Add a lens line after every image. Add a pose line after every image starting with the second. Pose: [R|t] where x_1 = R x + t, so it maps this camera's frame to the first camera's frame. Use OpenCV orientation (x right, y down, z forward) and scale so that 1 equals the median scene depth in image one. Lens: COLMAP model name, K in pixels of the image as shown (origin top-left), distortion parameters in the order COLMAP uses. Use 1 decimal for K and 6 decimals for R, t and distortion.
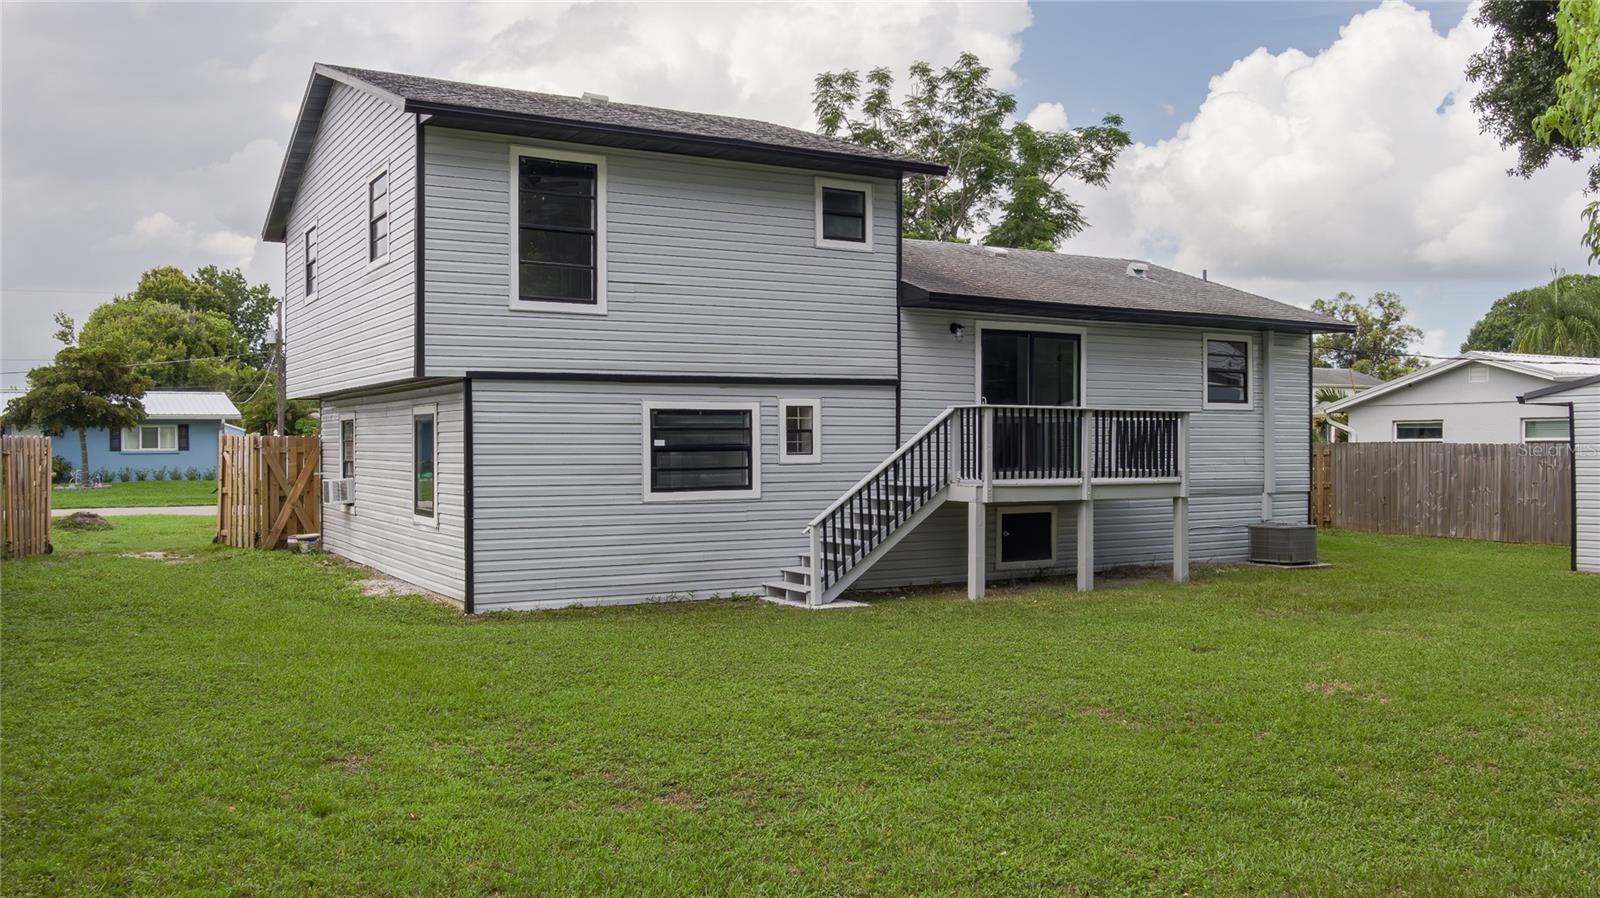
lens RADIAL K [[1332.4, 0, 800.0], [0, 1332.4, 449.0], [0, 0, 1]] dist [-0.041090, 0.000160]
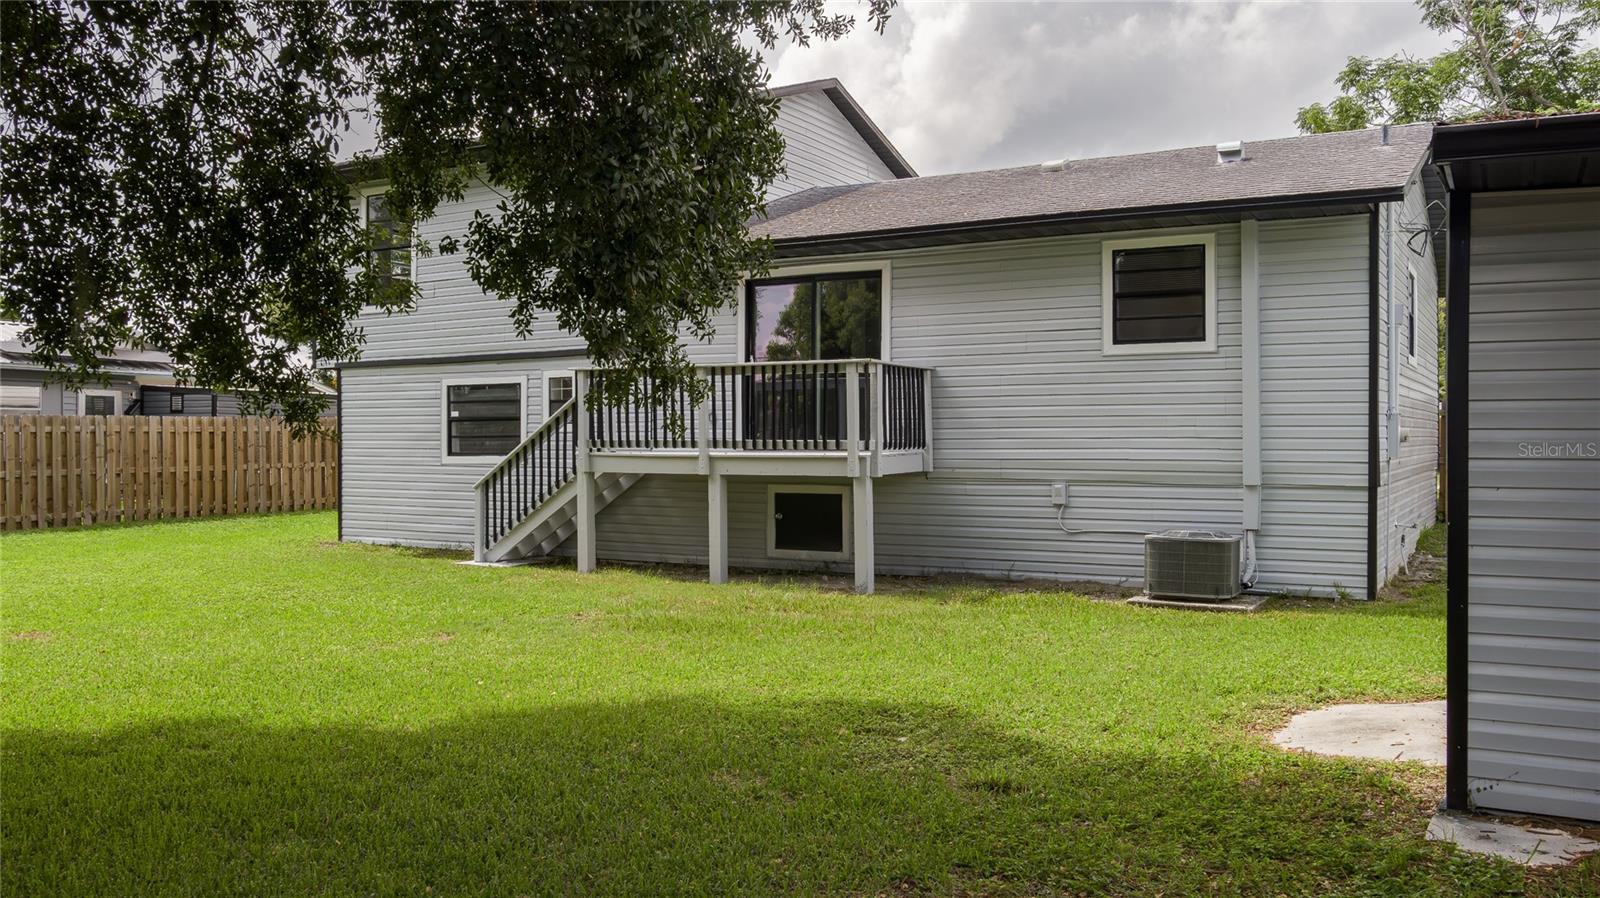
lens RADIAL K [[1332.4, 0, 800.0], [0, 1332.4, 449.0], [0, 0, 1]] dist [-0.041090, 0.000160]
pose [[0.460761, 0.009376, -0.887475, 0.945029], [-0.001308, 0.999950, 0.009885, 0.012774], [0.887523, -0.003394, 0.460750, 0.631973]]
